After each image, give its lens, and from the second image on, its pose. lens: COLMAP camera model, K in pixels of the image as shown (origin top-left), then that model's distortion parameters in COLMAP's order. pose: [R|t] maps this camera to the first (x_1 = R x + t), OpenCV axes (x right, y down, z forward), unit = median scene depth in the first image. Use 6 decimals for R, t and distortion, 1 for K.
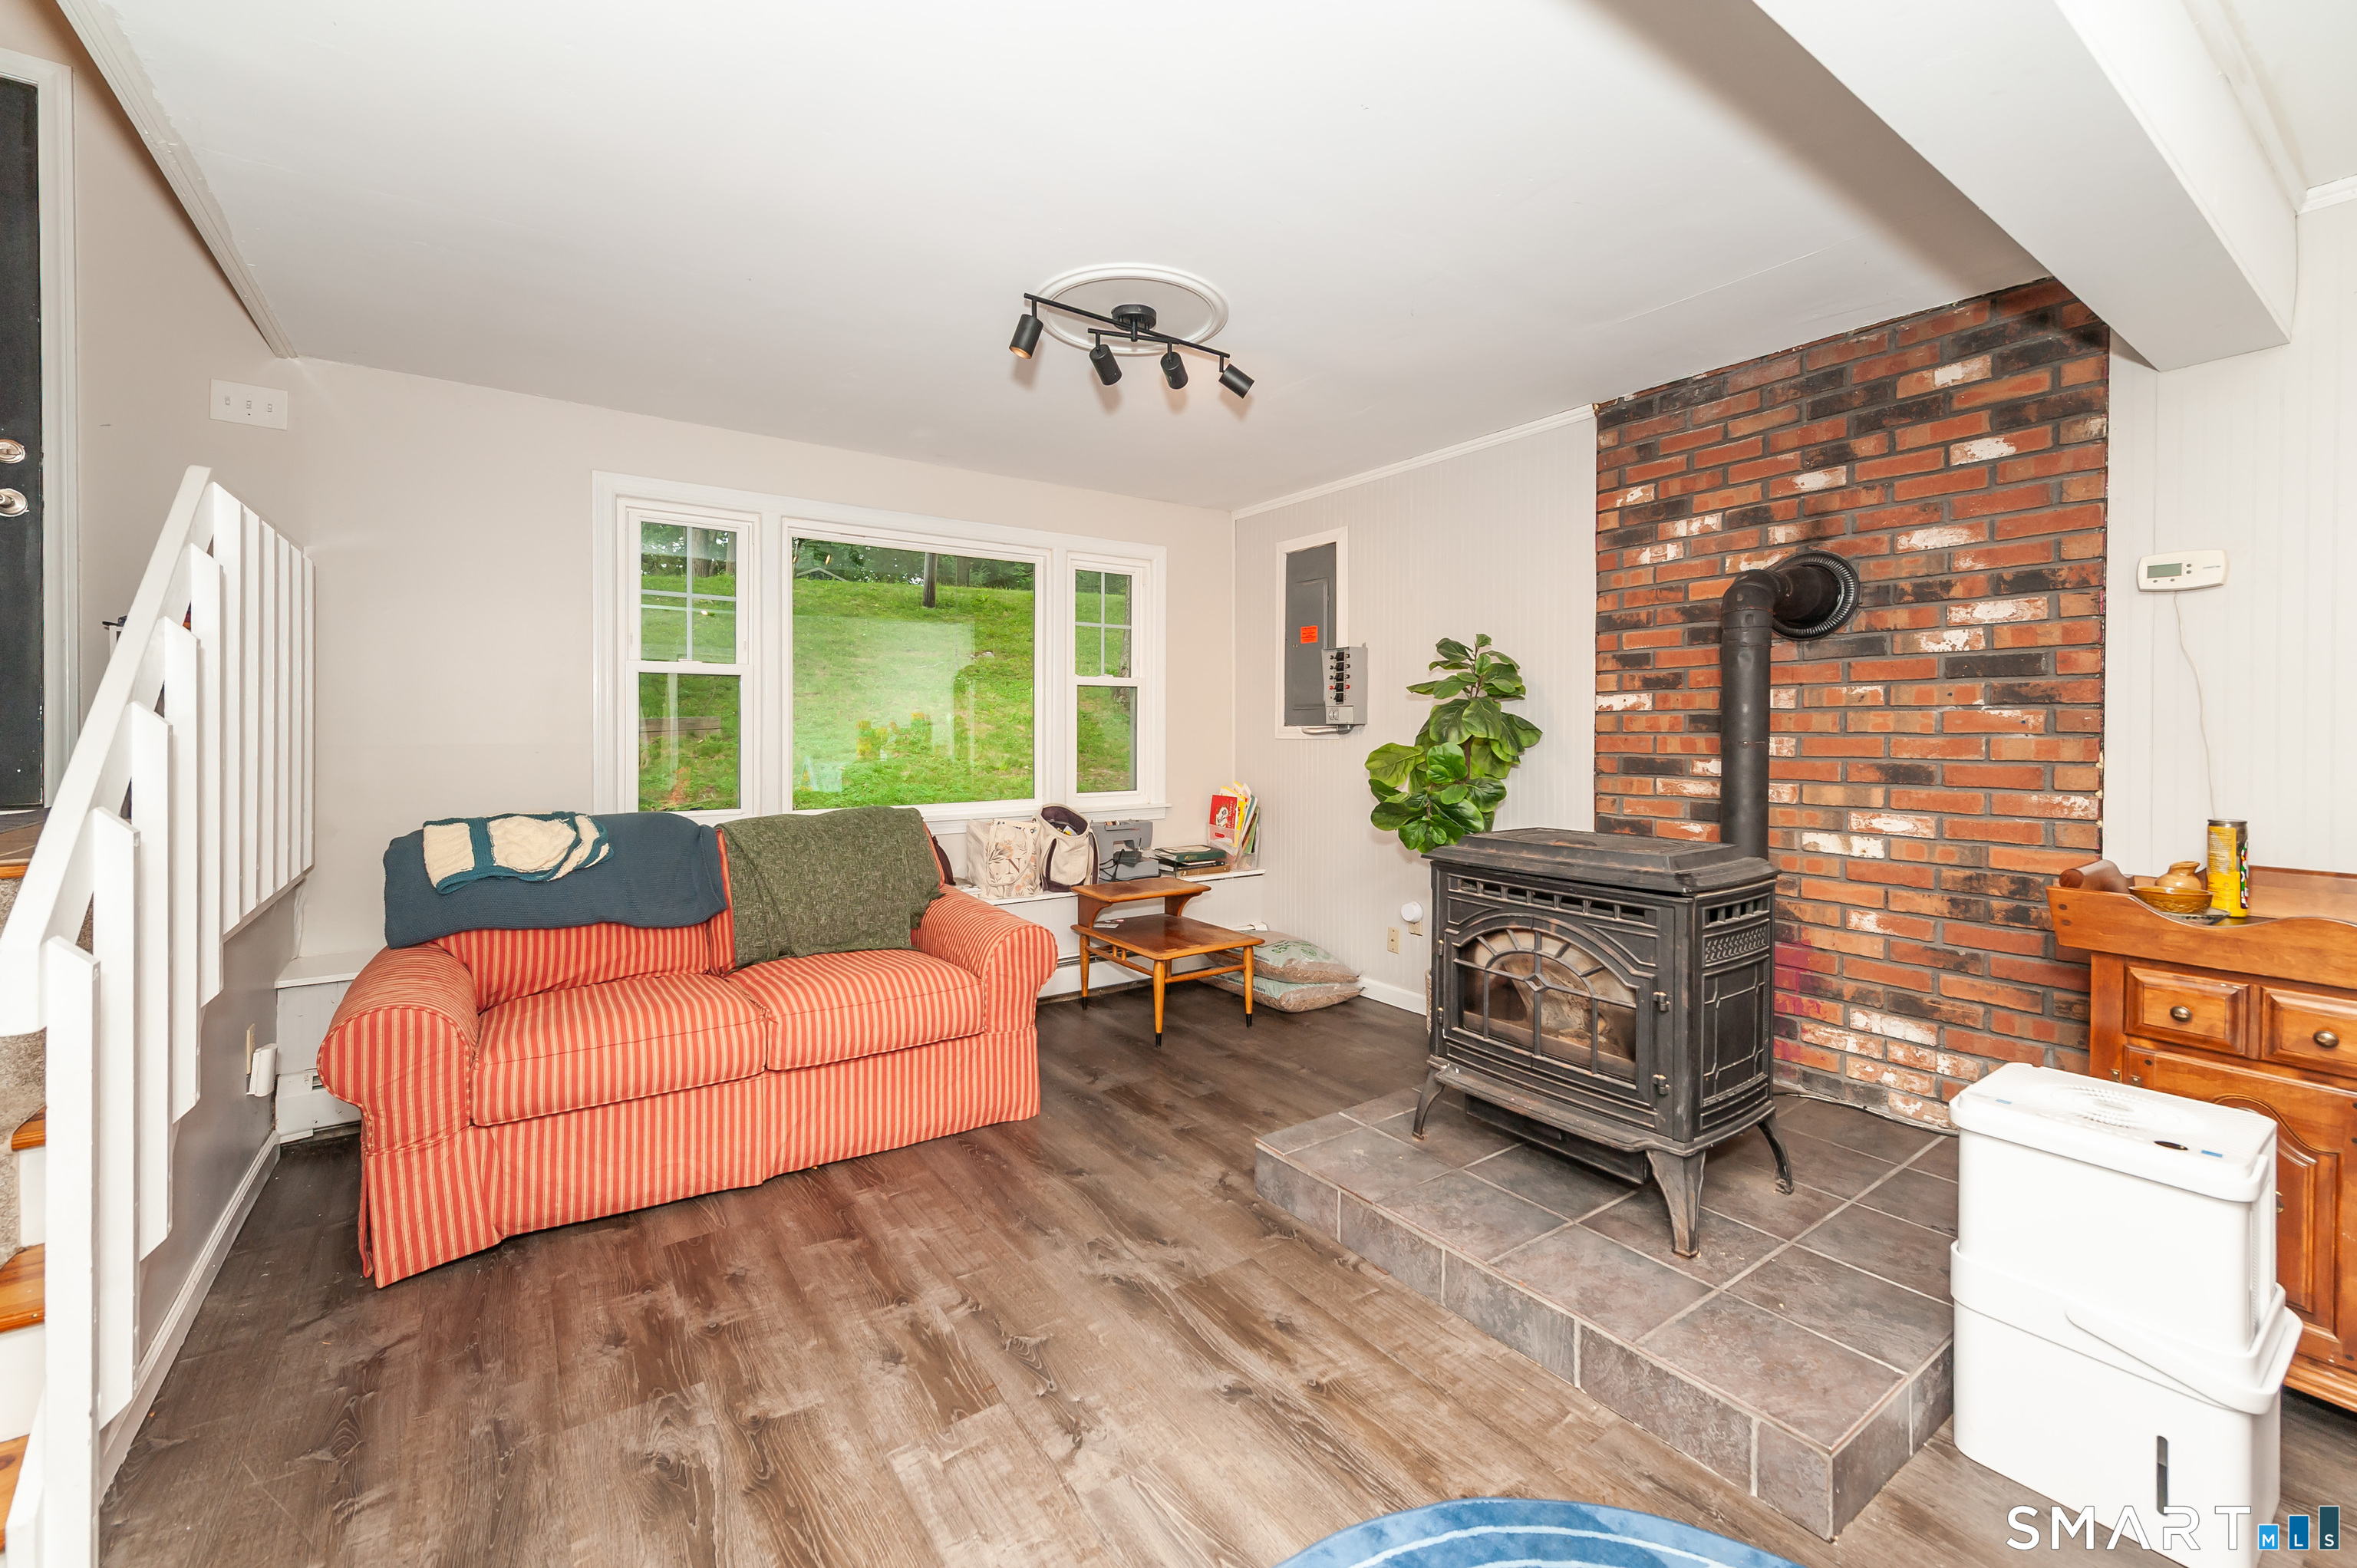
lens RADIAL K [[951.8, 0, 1170.1], [0, 951.8, 726.9], [0, 0, 1]] dist [0.000409, -0.000372]
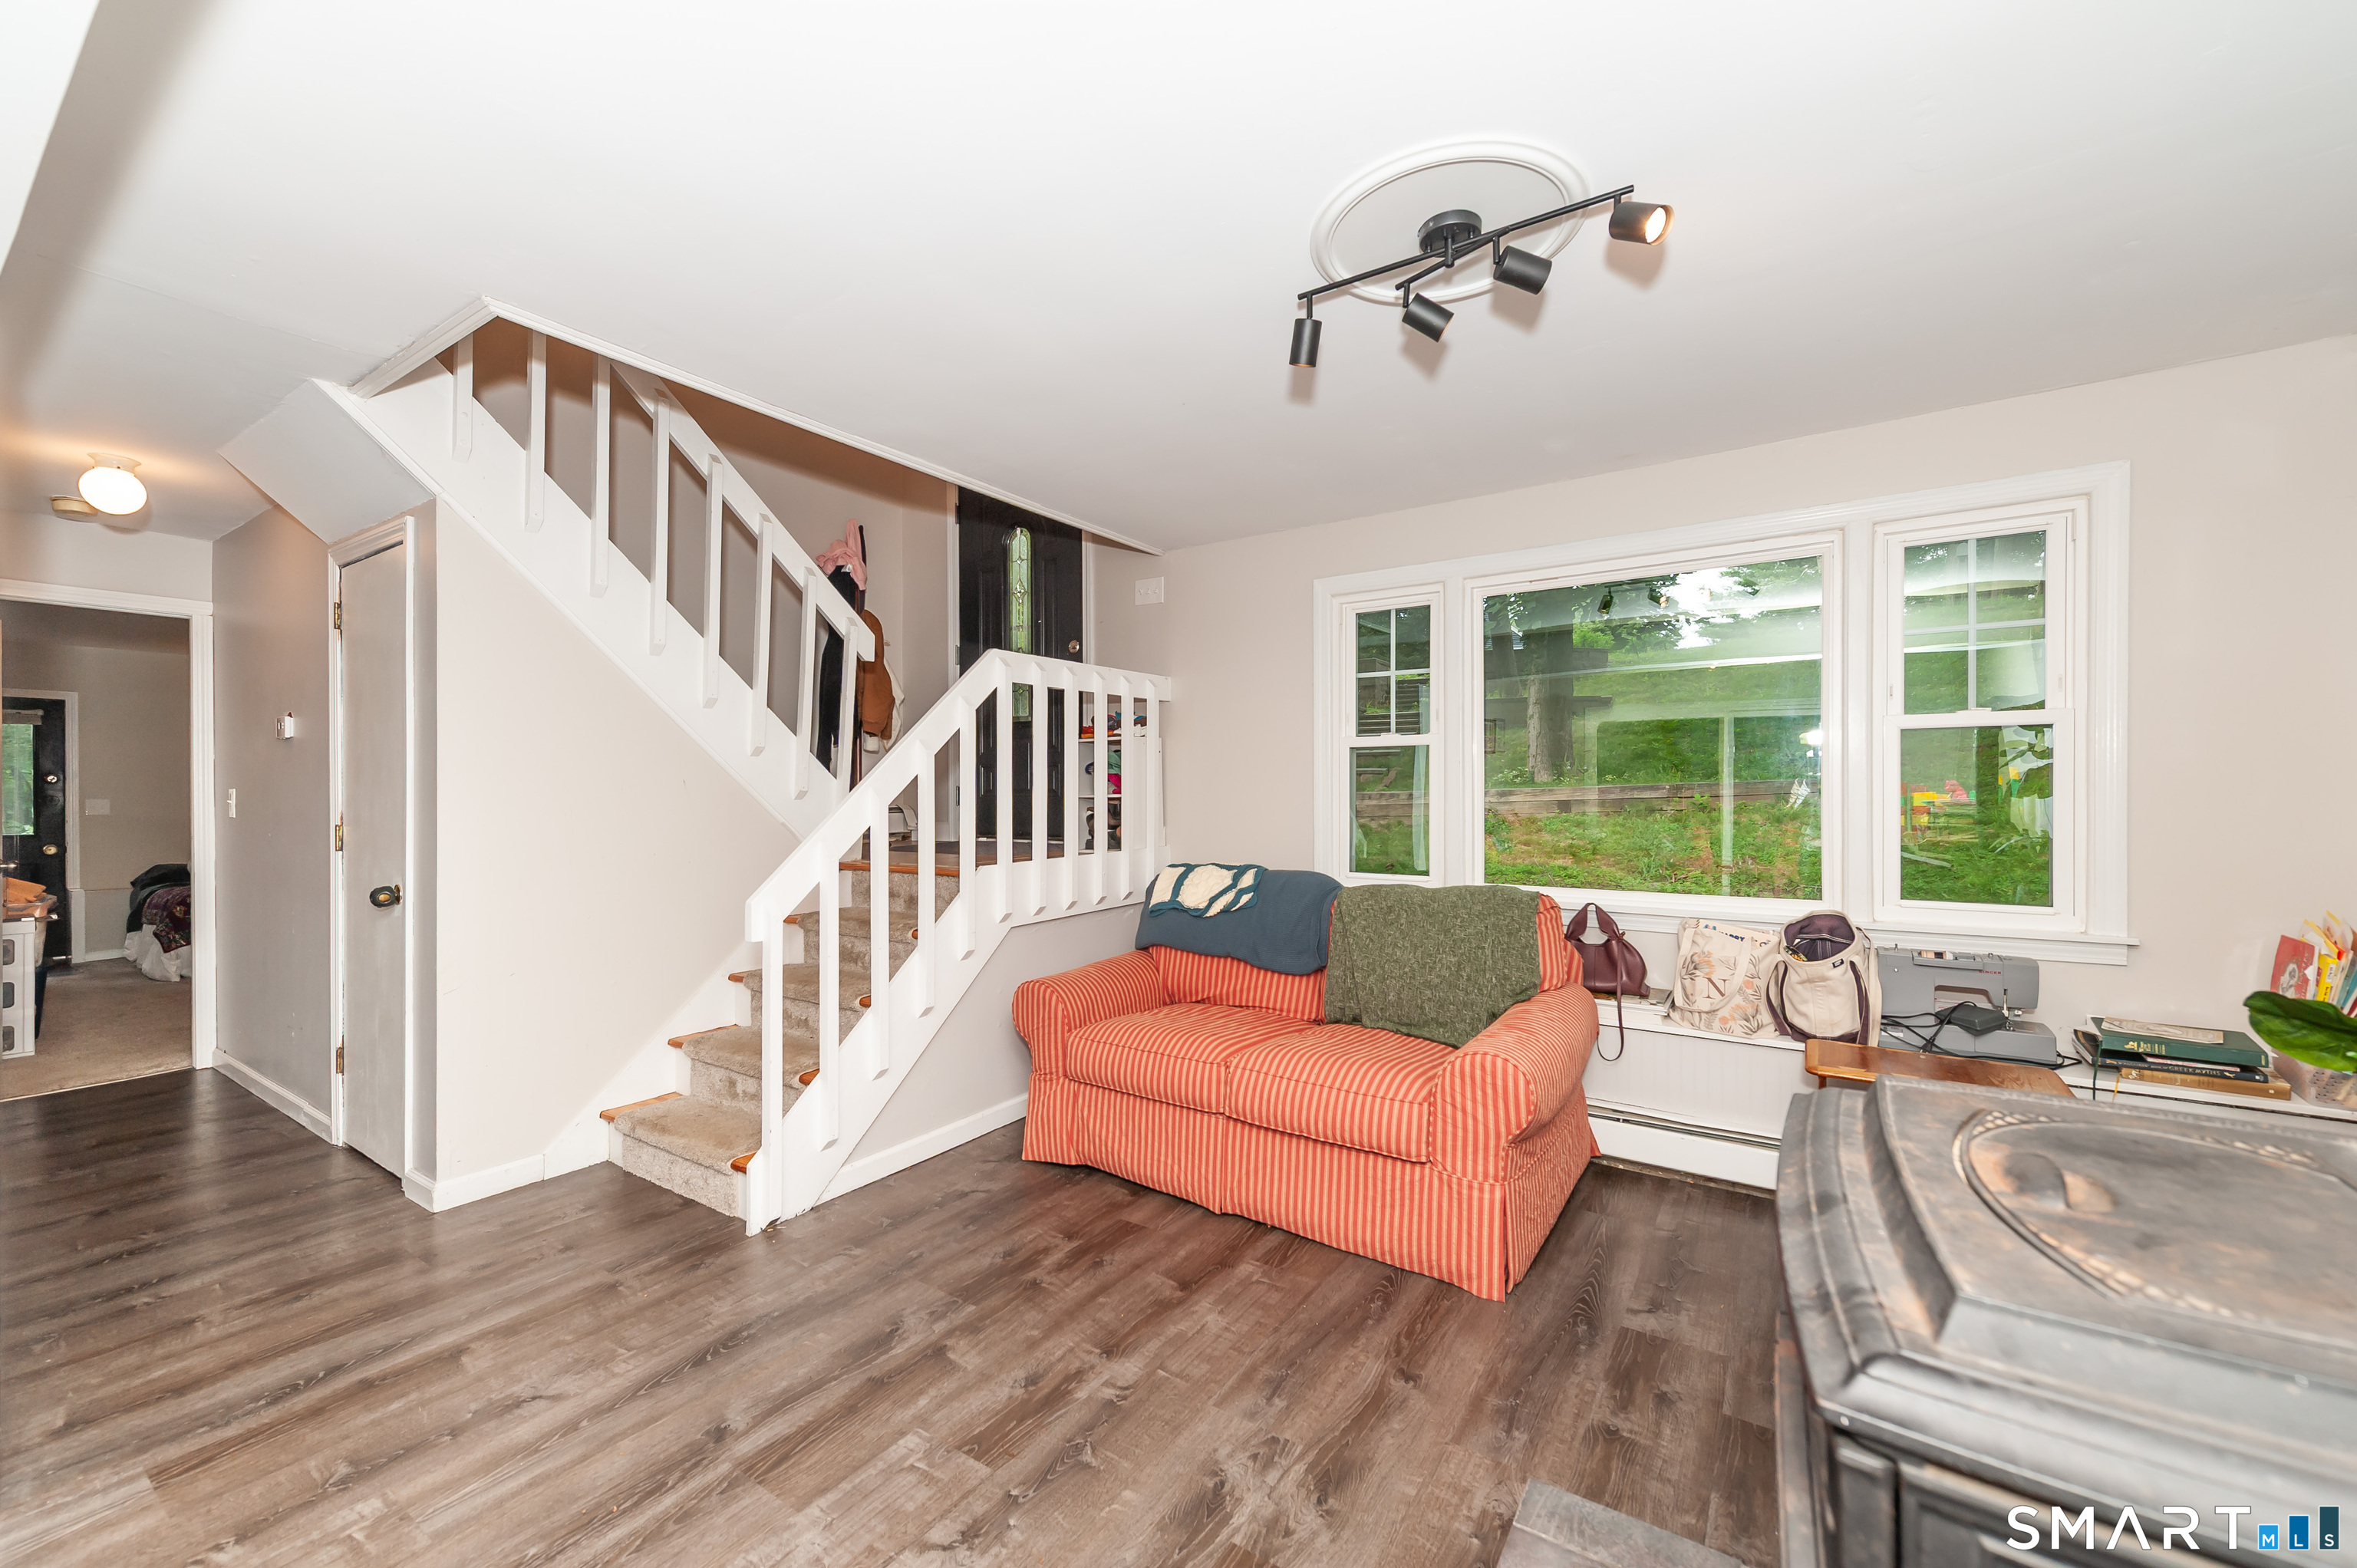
lens RADIAL K [[943.1, 0, 1178.5], [0, 943.1, 784.0], [0, 0, 1]] dist [0.003344, -0.000257]
pose [[0.350502, -0.010015, -0.936508, 0.589049], [0.002760, 0.999950, -0.009660, -0.005967], [0.936558, 0.000801, 0.350512, 0.584754]]
